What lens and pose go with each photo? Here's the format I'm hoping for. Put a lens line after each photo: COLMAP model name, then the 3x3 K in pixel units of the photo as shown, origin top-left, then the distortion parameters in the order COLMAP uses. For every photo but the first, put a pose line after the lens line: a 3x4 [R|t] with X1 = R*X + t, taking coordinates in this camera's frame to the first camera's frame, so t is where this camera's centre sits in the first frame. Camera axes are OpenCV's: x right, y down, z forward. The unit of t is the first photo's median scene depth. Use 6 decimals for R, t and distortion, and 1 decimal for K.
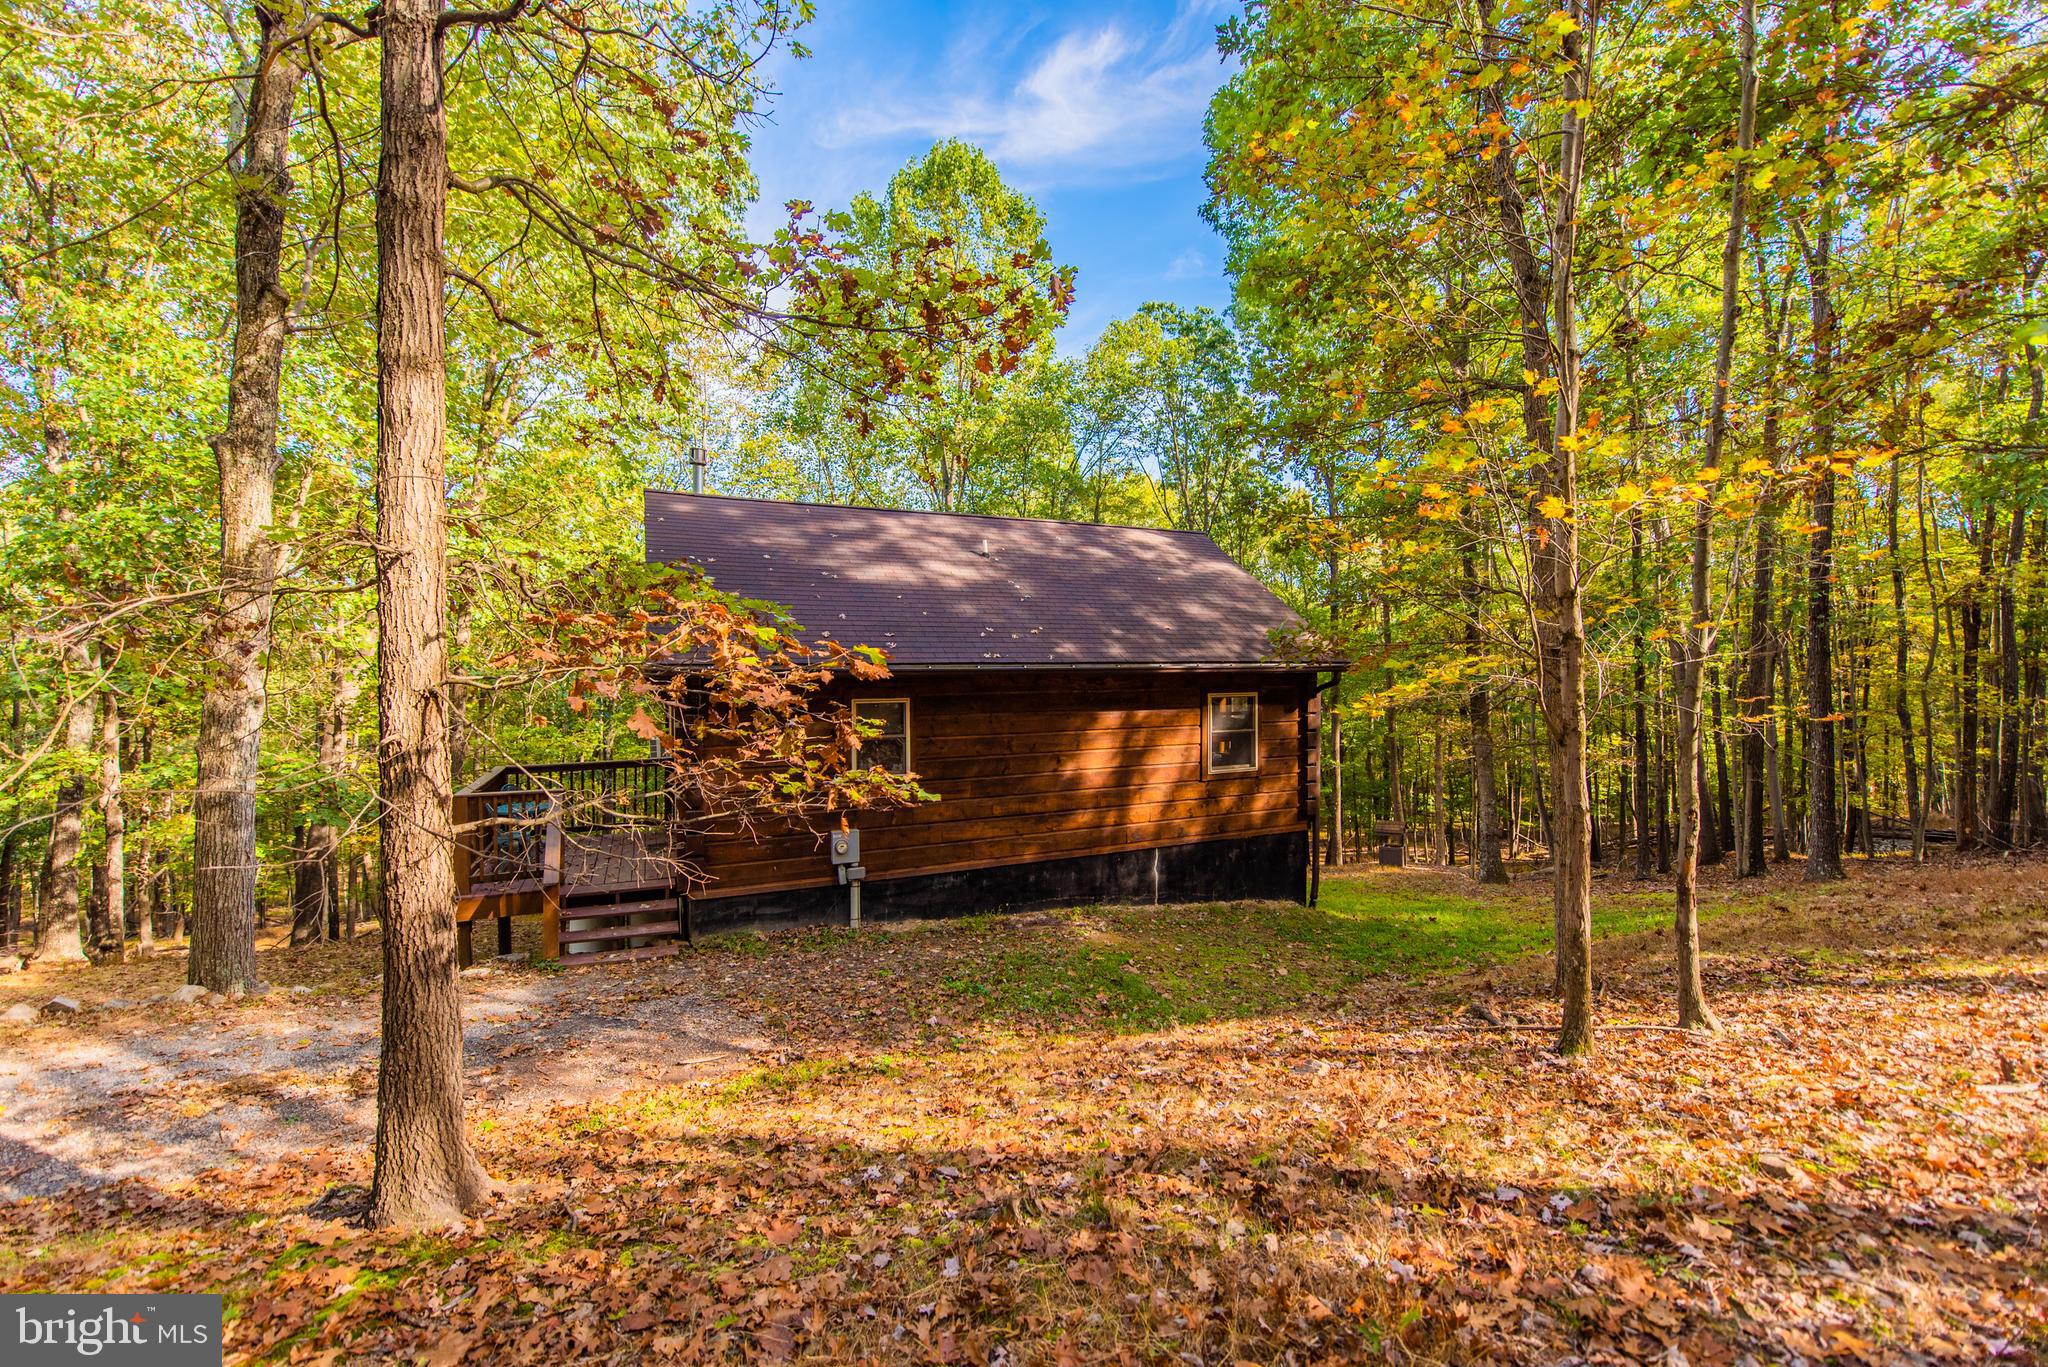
lens RADIAL K [[796.0, 0, 1024.0], [0, 796.0, 683.5], [0, 0, 1]] dist [-0.018196, -0.000619]
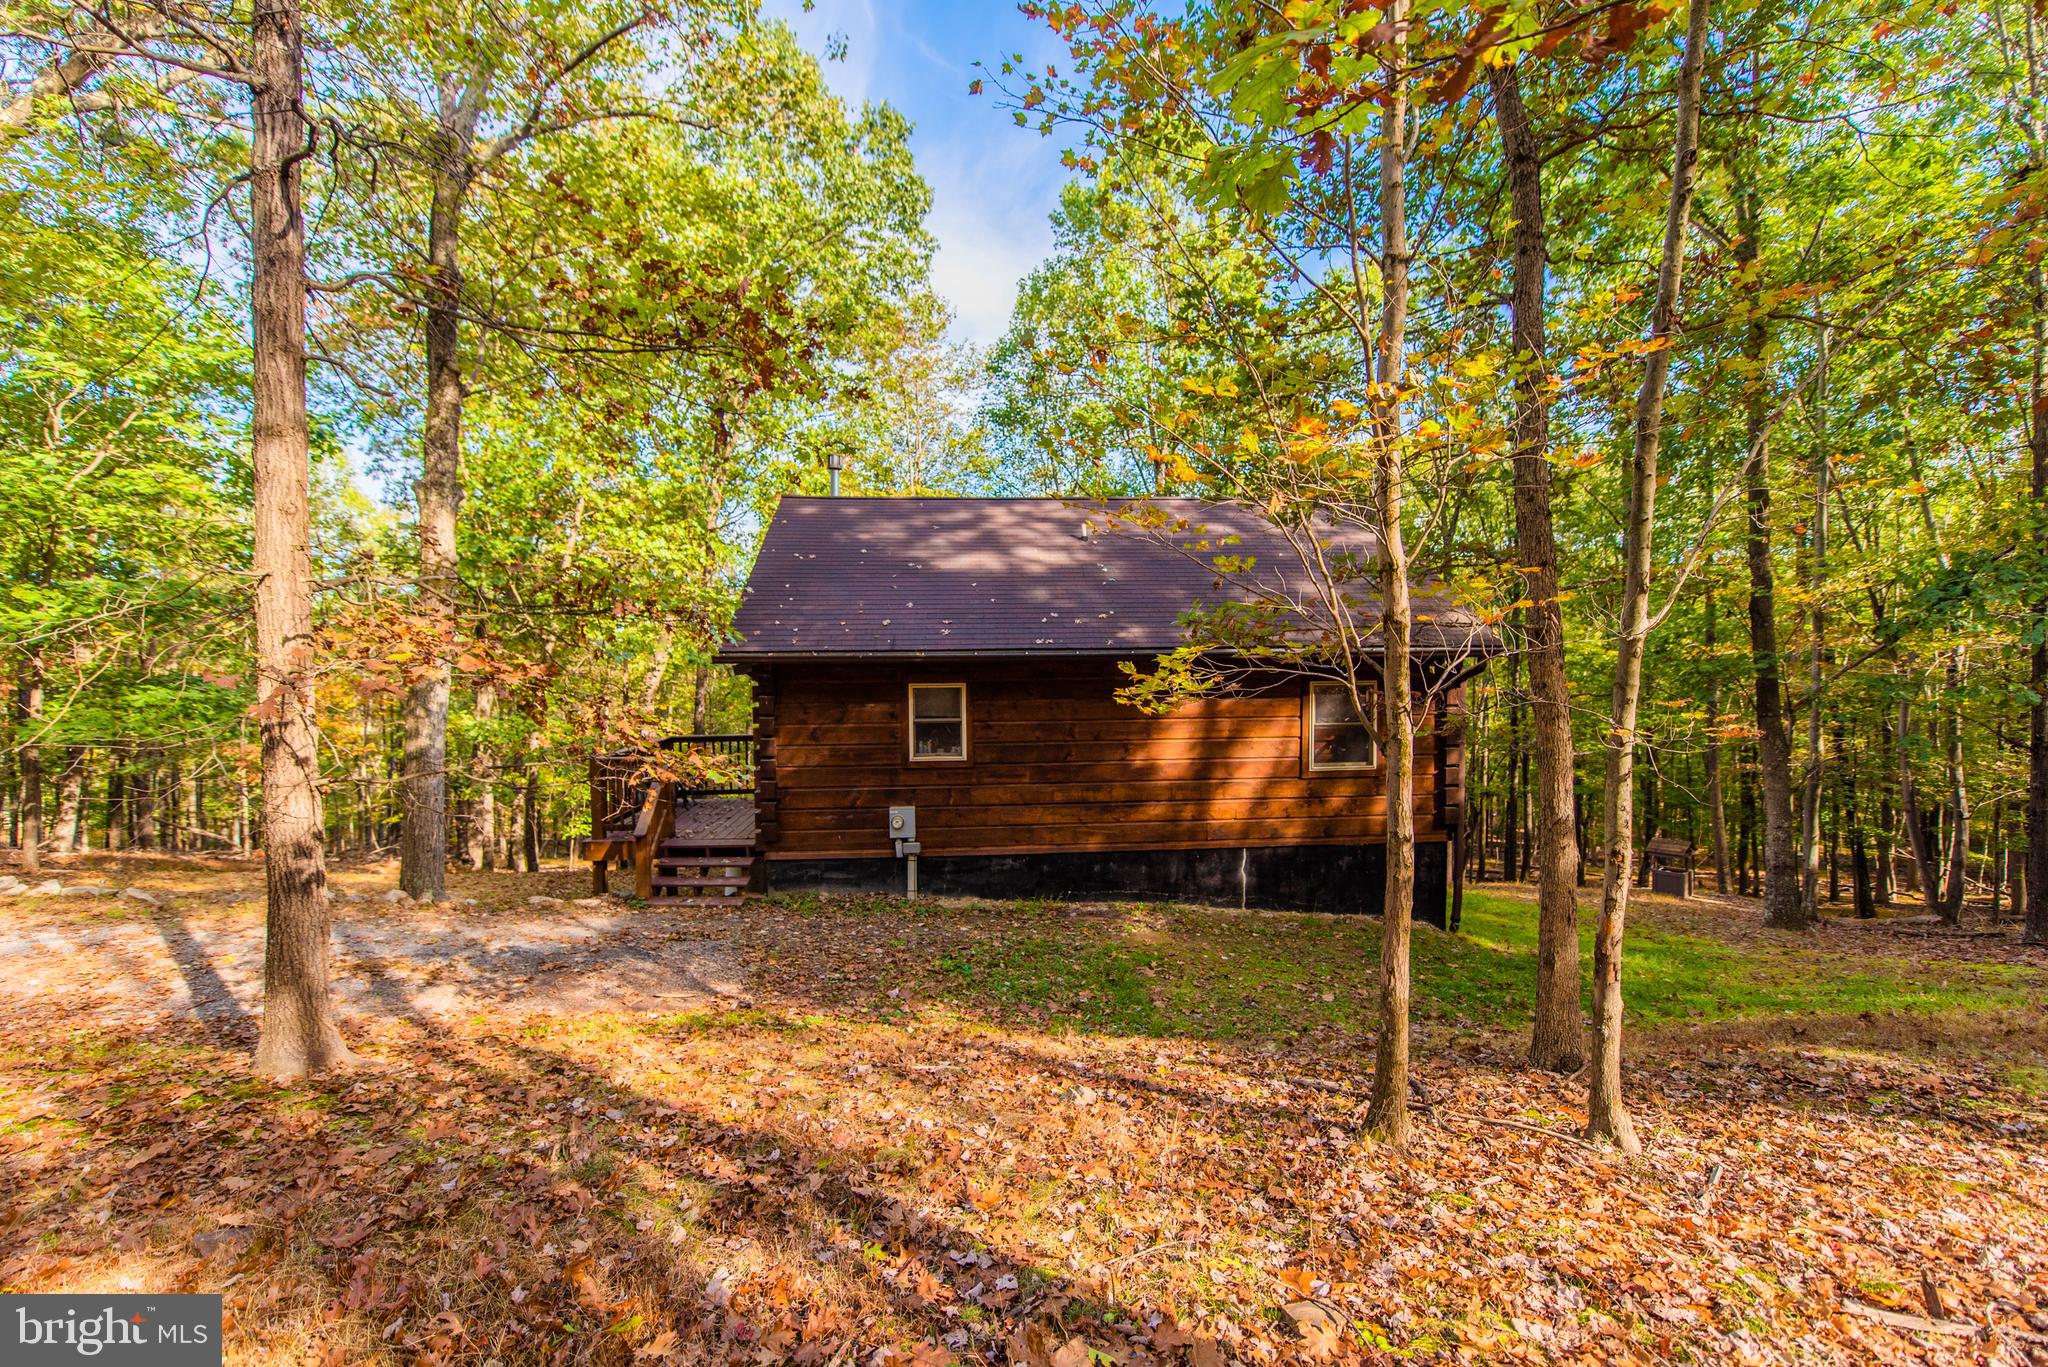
lens RADIAL K [[796.0, 0, 1024.0], [0, 796.0, 683.5], [0, 0, 1]] dist [-0.018196, -0.000619]
pose [[0.940912, 0.011718, -0.338450, 0.283176], [-0.004032, 0.999718, 0.023404, -0.005824], [0.338628, -0.020657, 0.940693, 0.057474]]
